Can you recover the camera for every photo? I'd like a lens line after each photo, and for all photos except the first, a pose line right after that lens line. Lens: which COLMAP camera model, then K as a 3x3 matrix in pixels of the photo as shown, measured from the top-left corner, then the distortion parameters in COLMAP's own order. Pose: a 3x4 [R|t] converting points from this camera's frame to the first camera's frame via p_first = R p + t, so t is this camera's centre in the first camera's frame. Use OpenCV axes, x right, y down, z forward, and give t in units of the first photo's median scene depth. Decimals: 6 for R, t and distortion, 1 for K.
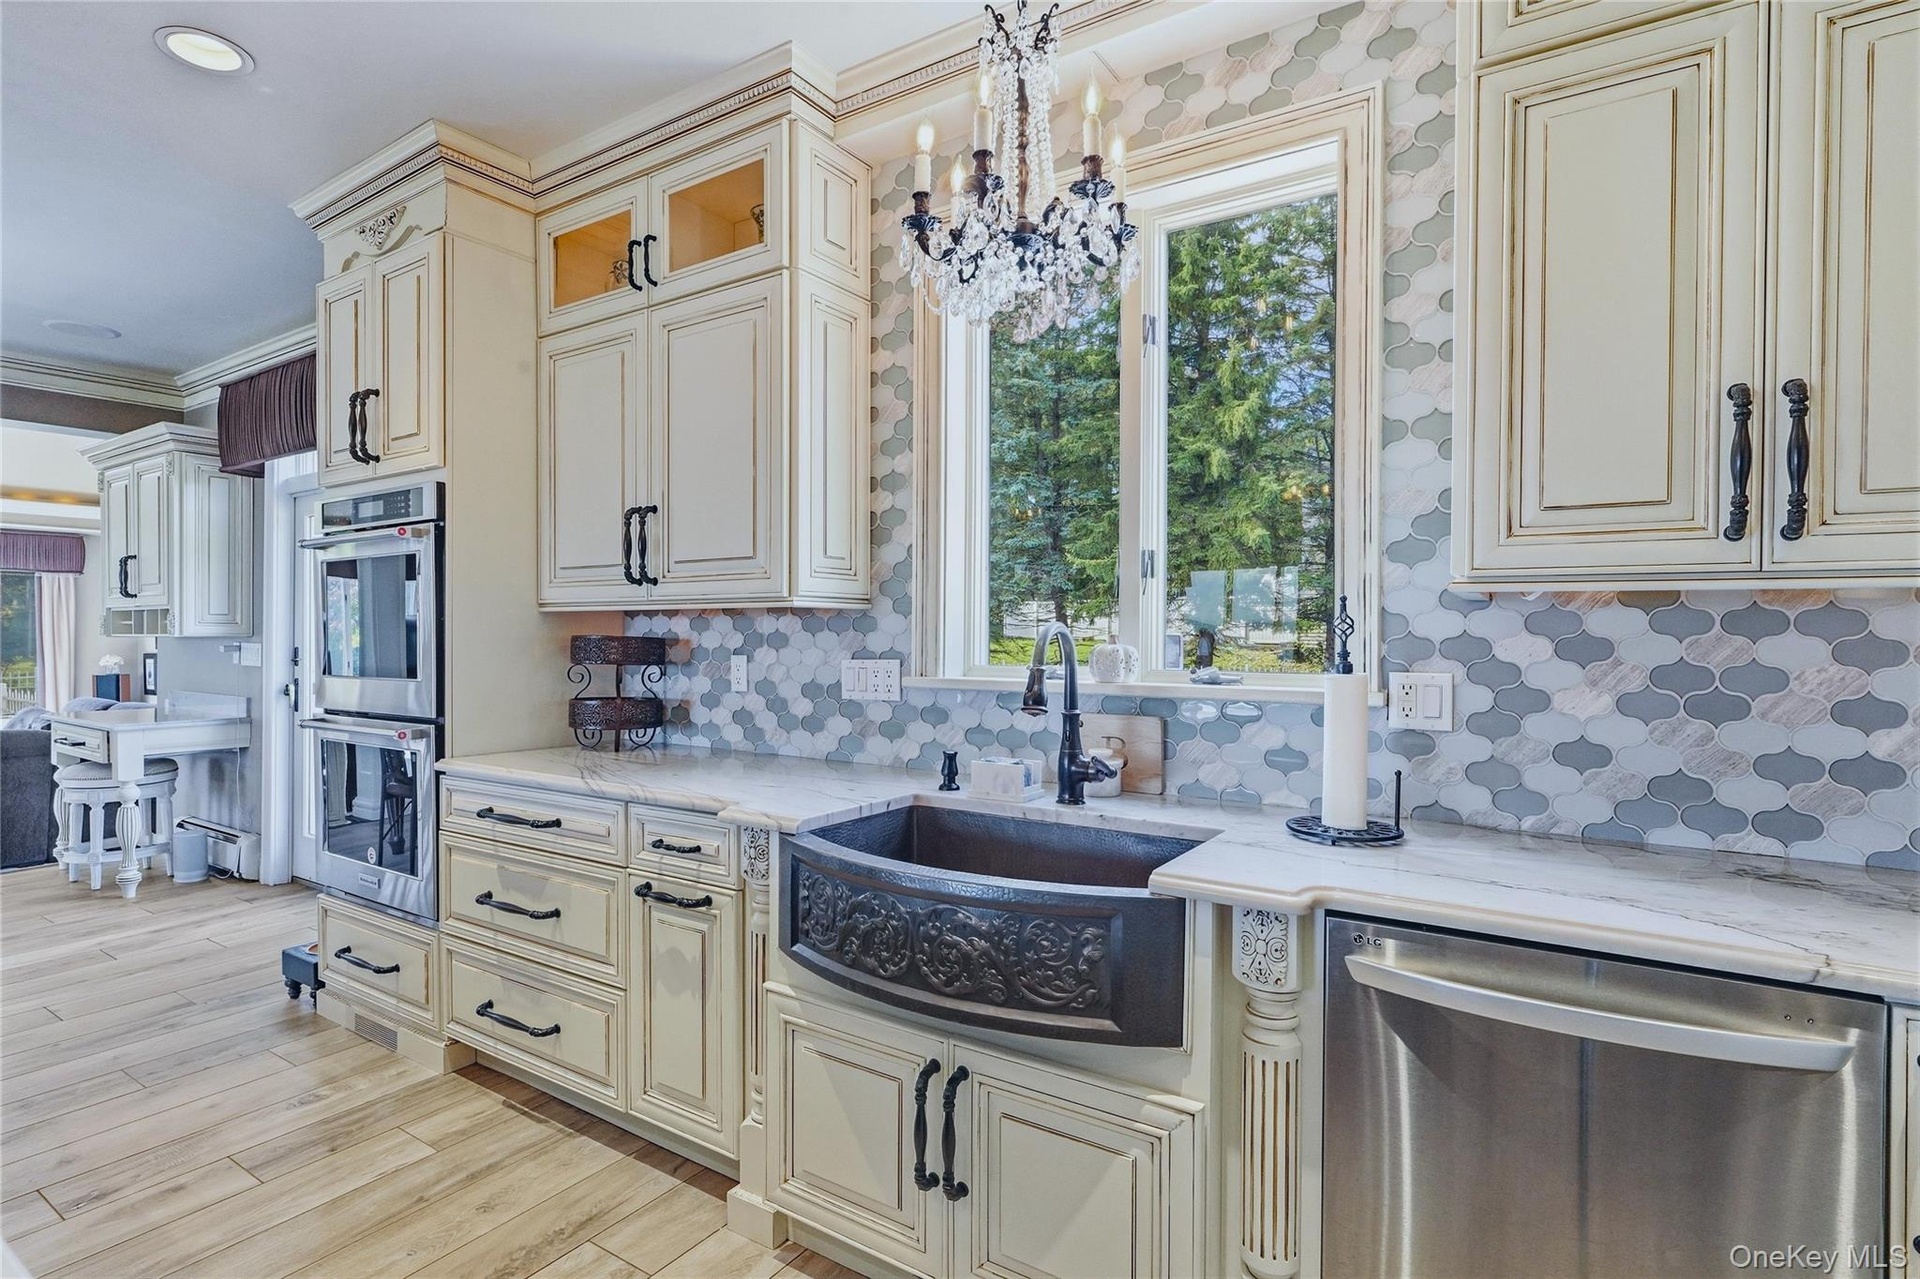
lens RADIAL K [[956.0, 0, 962.7], [0, 956.0, 641.0], [0, 0, 1]] dist [-0.005937, -0.000375]
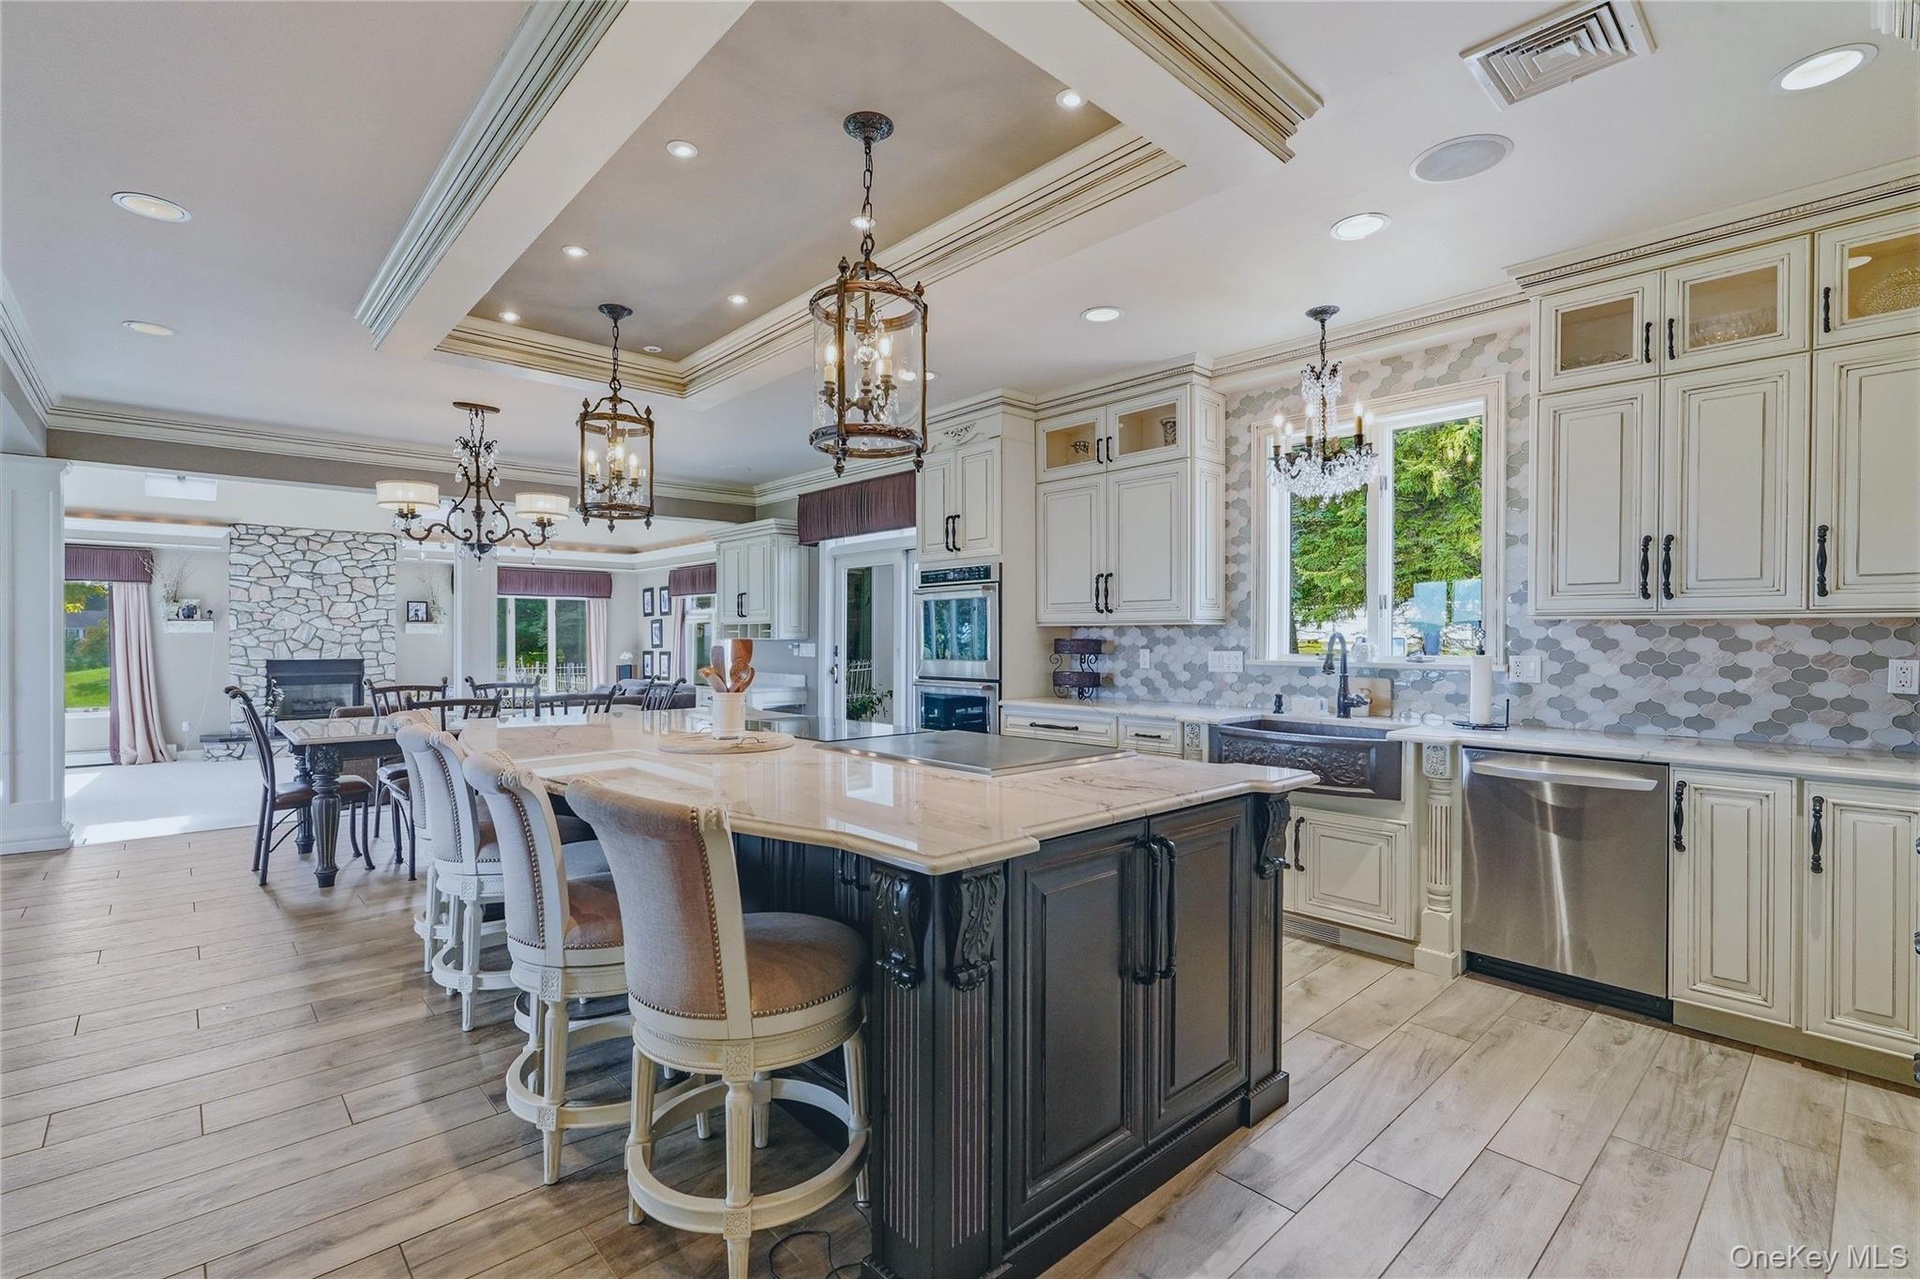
lens RADIAL K [[869.5, 0, 961.7], [0, 869.5, 640.6], [0, 0, 1]] dist [-0.004076, 0.000187]
pose [[0.969531, -0.000951, -0.244967, -0.187170], [0.000094, 0.999994, -0.003511, 0.004861], [0.244969, 0.003381, 0.969525, -0.848181]]
